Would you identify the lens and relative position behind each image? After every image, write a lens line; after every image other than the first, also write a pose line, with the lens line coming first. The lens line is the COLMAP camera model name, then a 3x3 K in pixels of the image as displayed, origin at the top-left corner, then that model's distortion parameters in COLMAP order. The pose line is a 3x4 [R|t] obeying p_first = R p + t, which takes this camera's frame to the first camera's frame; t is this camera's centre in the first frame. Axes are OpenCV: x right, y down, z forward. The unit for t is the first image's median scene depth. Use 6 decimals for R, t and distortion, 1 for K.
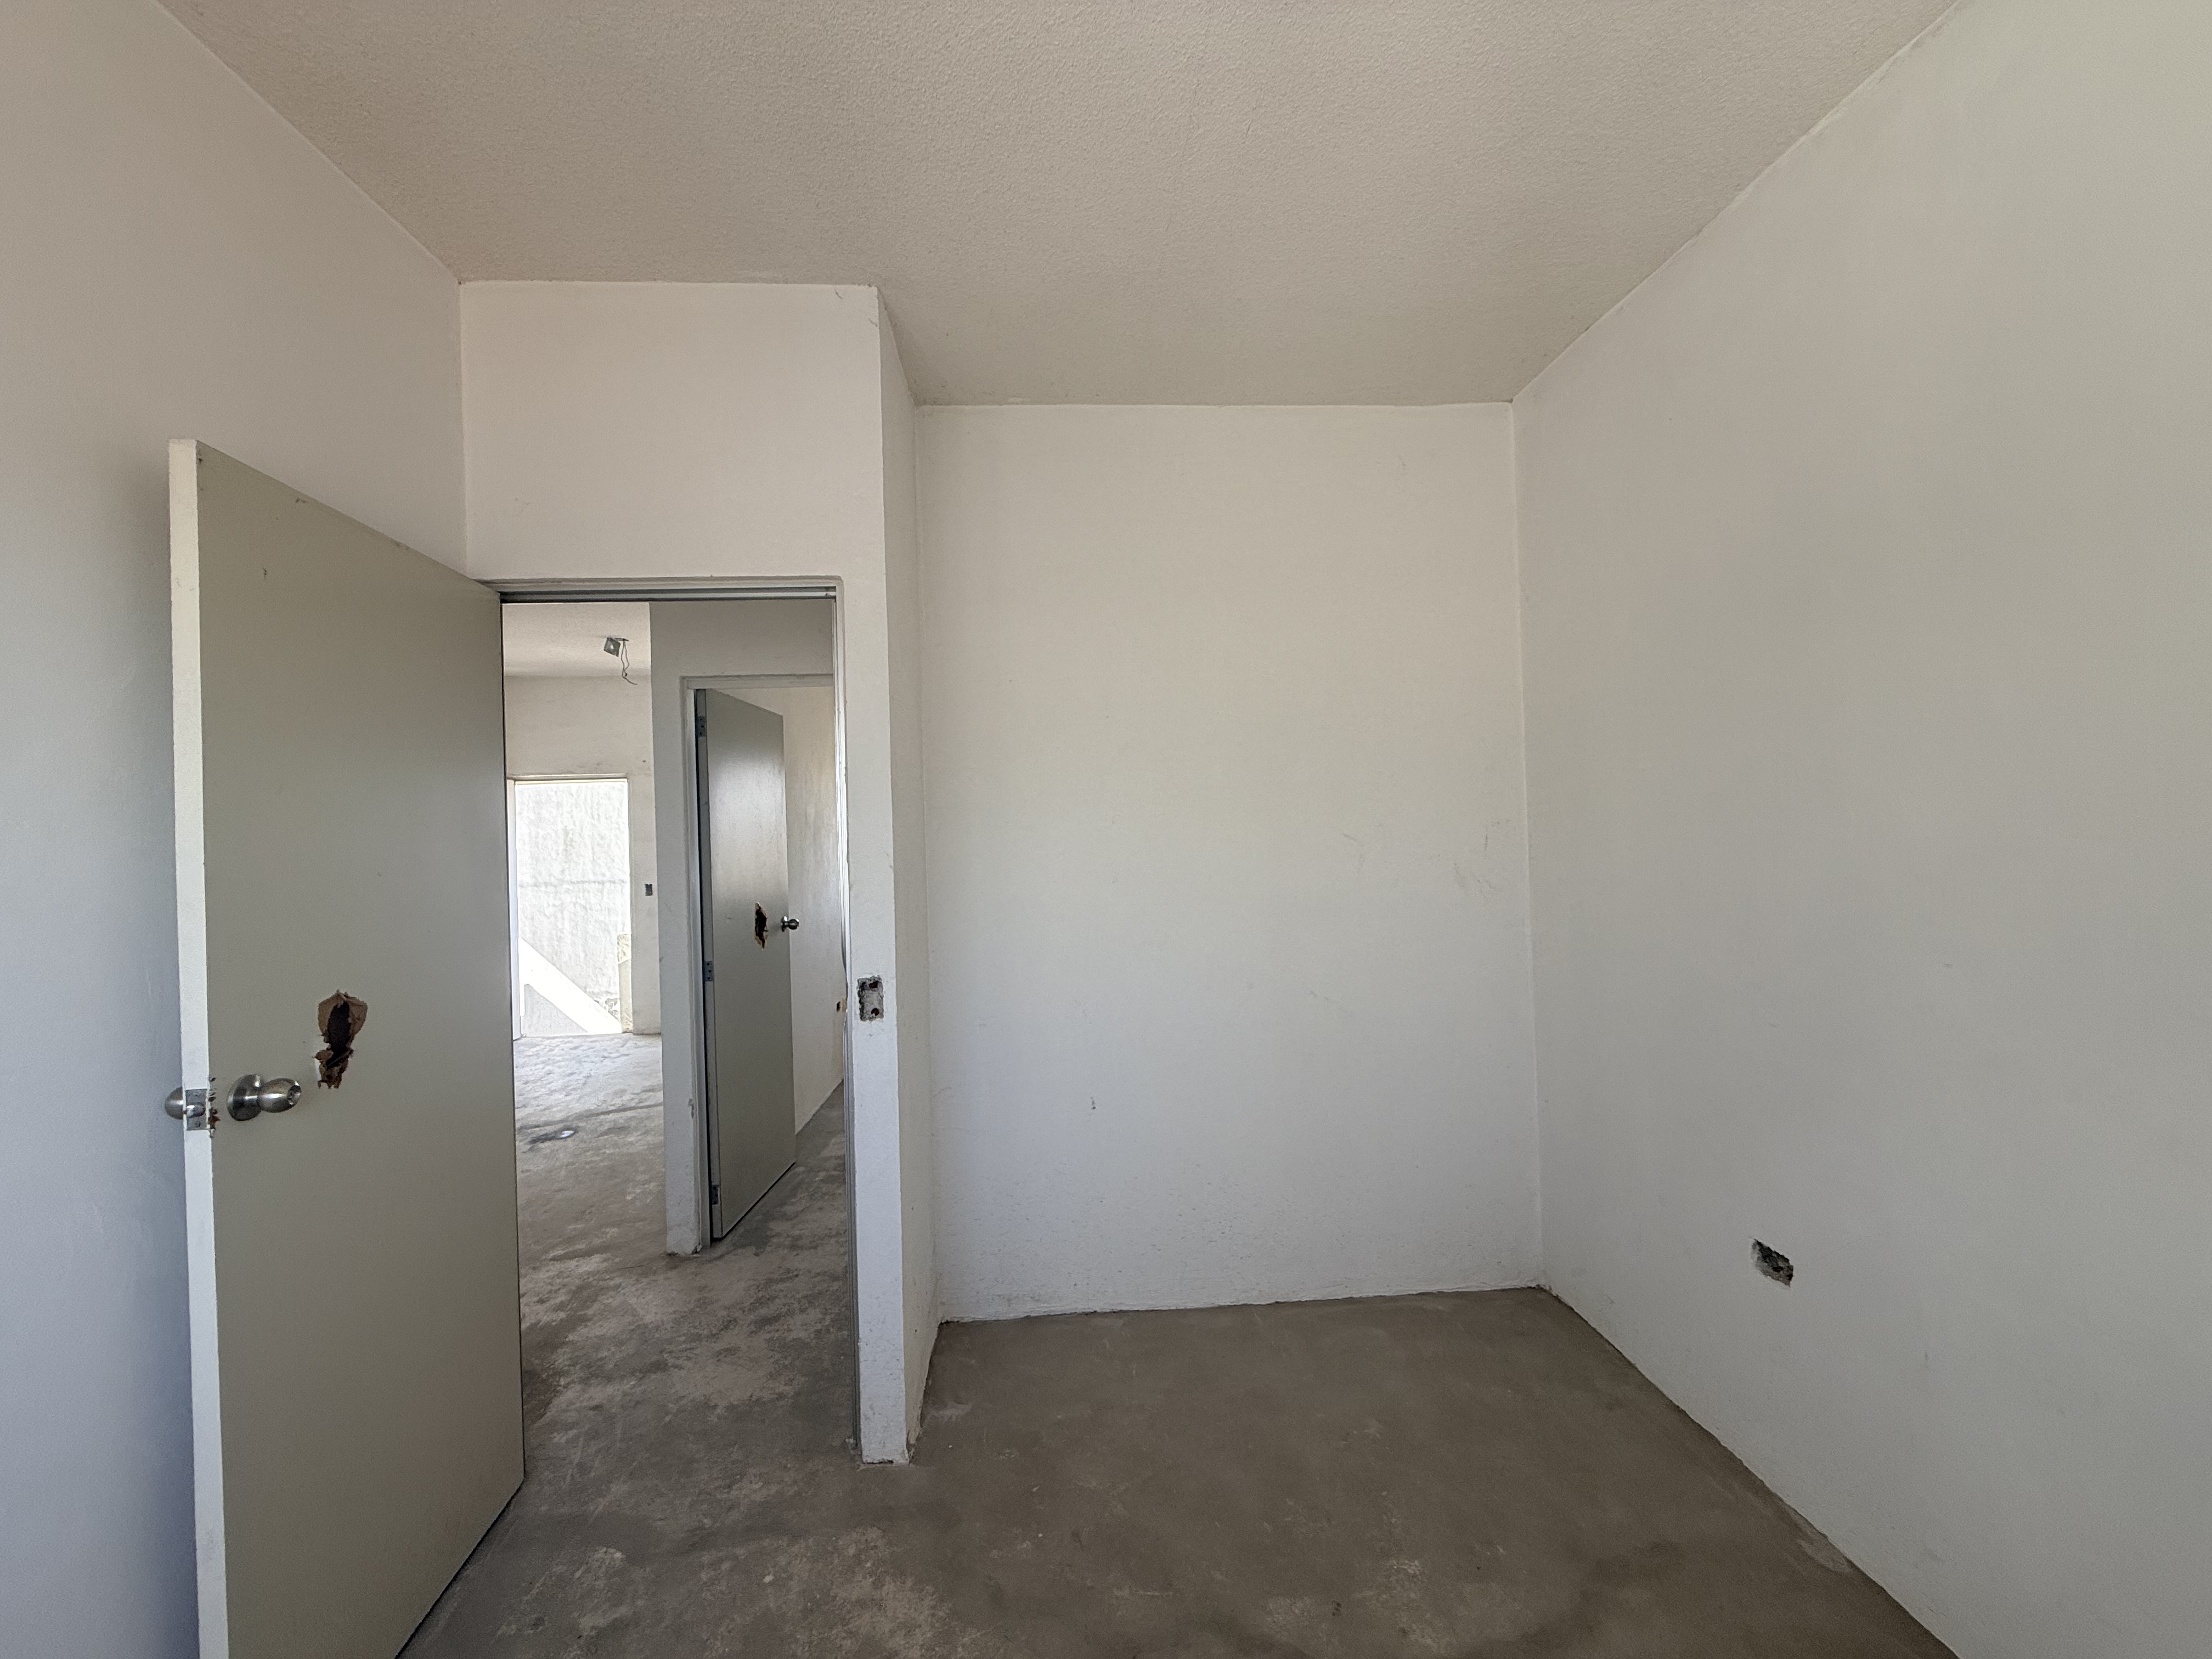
lens RADIAL K [[883.5, 0, 1100.4], [0, 883.5, 833.7], [0, 0, 1]] dist [-0.001451, 0.000613]
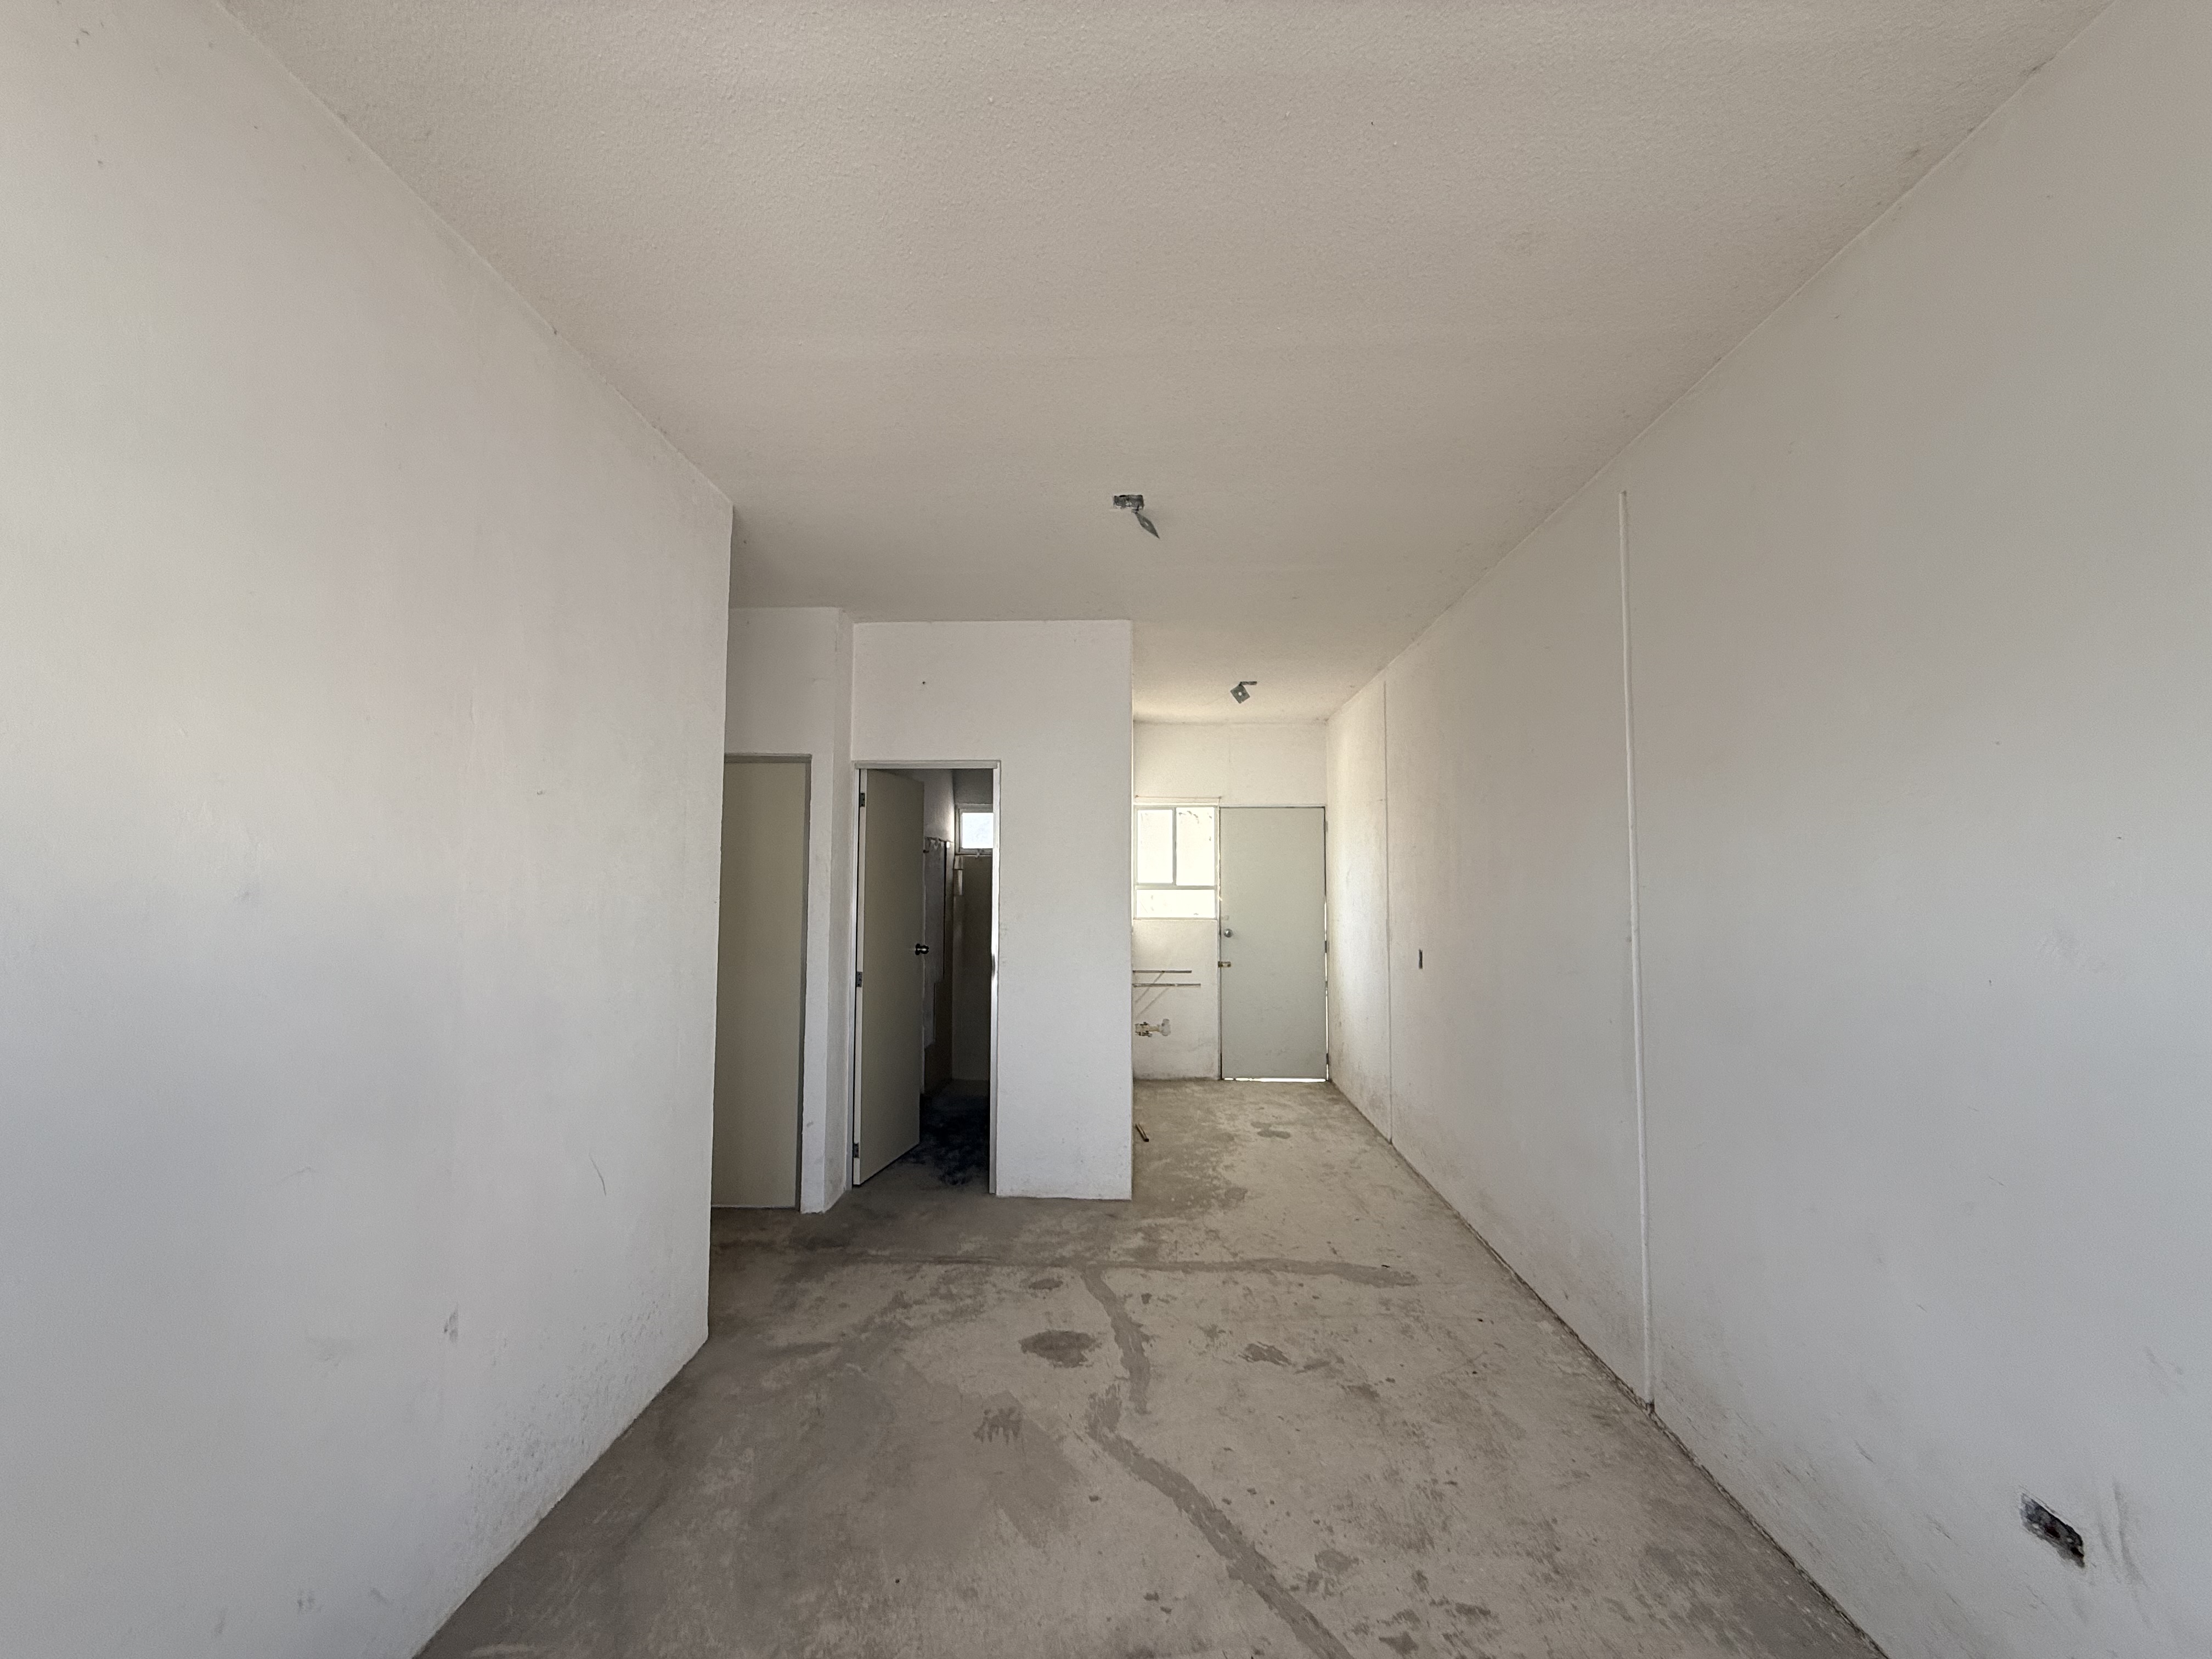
lens RADIAL K [[883.5, 0, 1102.2], [0, 883.5, 825.6], [0, 0, 1]] dist [-0.001451, 0.000613]
pose [[-0.994768, 0.033198, 0.096615, -1.528471], [0.026743, 0.997371, -0.067348, 0.033073], [-0.098596, -0.064412, -0.993041, 2.897070]]
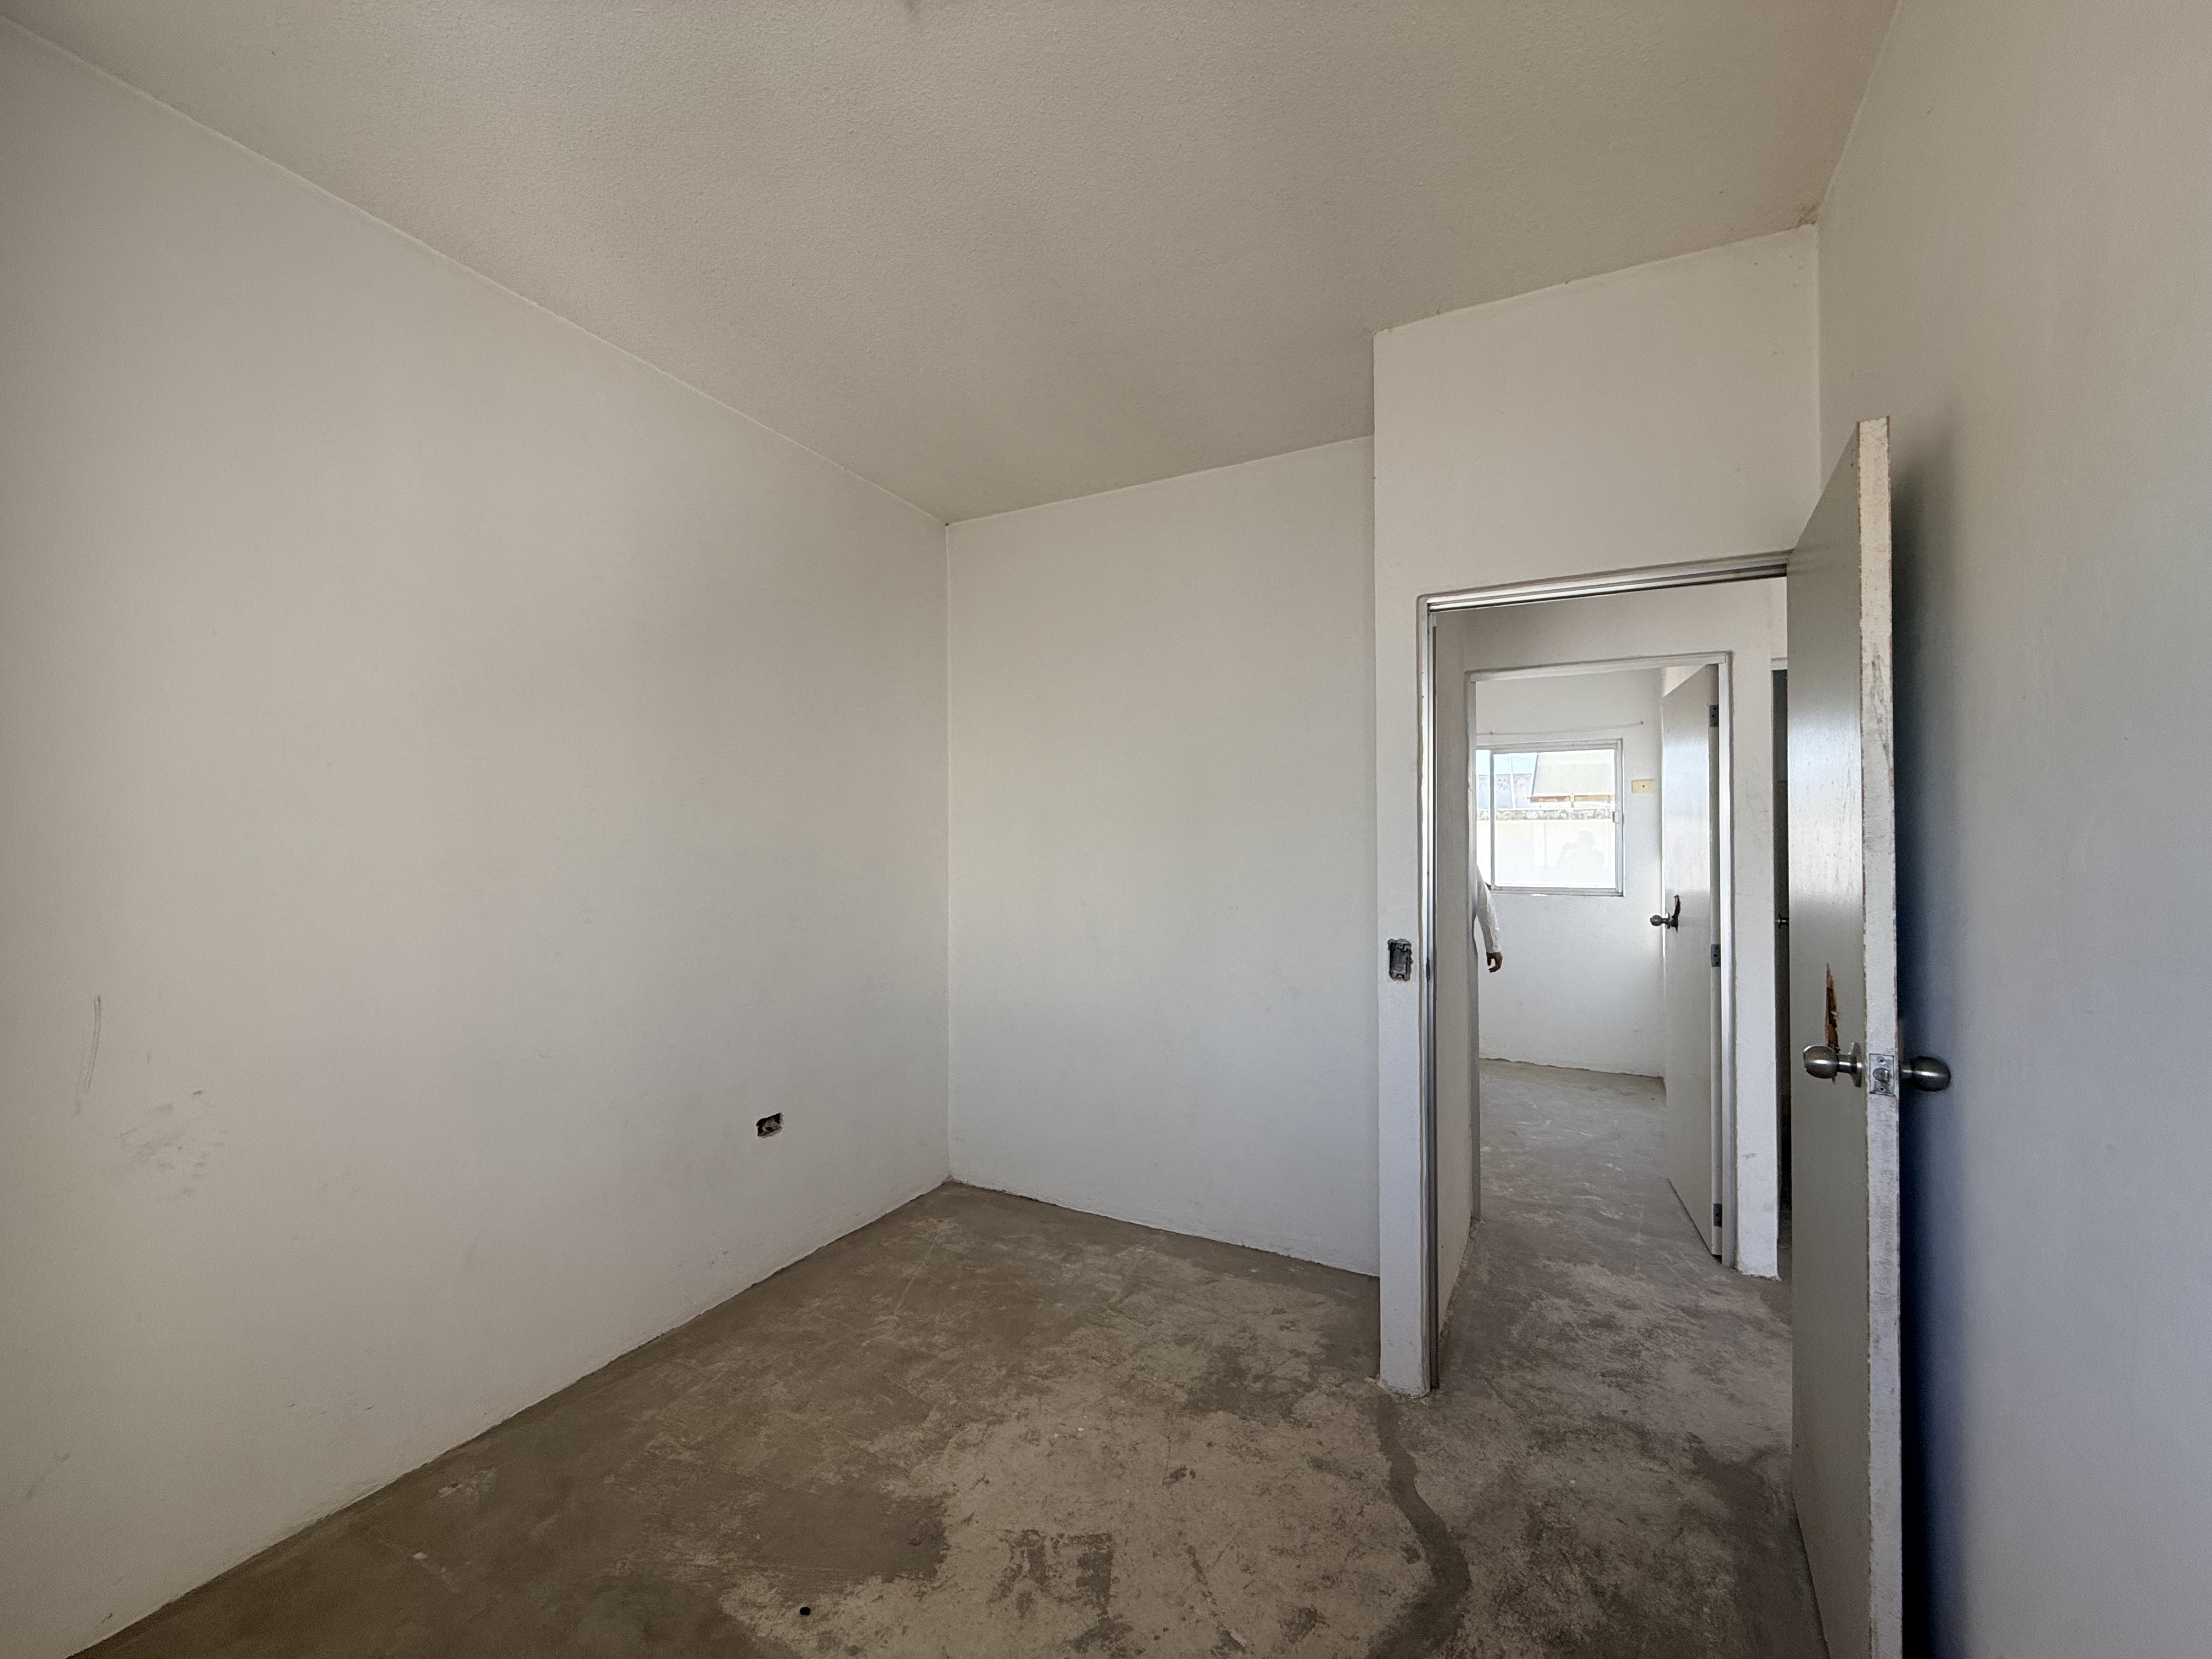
lens RADIAL K [[883.5, 0, 1100.1], [0, 883.5, 829.7], [0, 0, 1]] dist [-0.001451, 0.000613]
pose [[-0.851709, 0.034211, 0.522896, -0.560592], [0.021455, 0.999306, -0.030434, 0.035198], [-0.523575, -0.014702, -0.851853, 2.755698]]
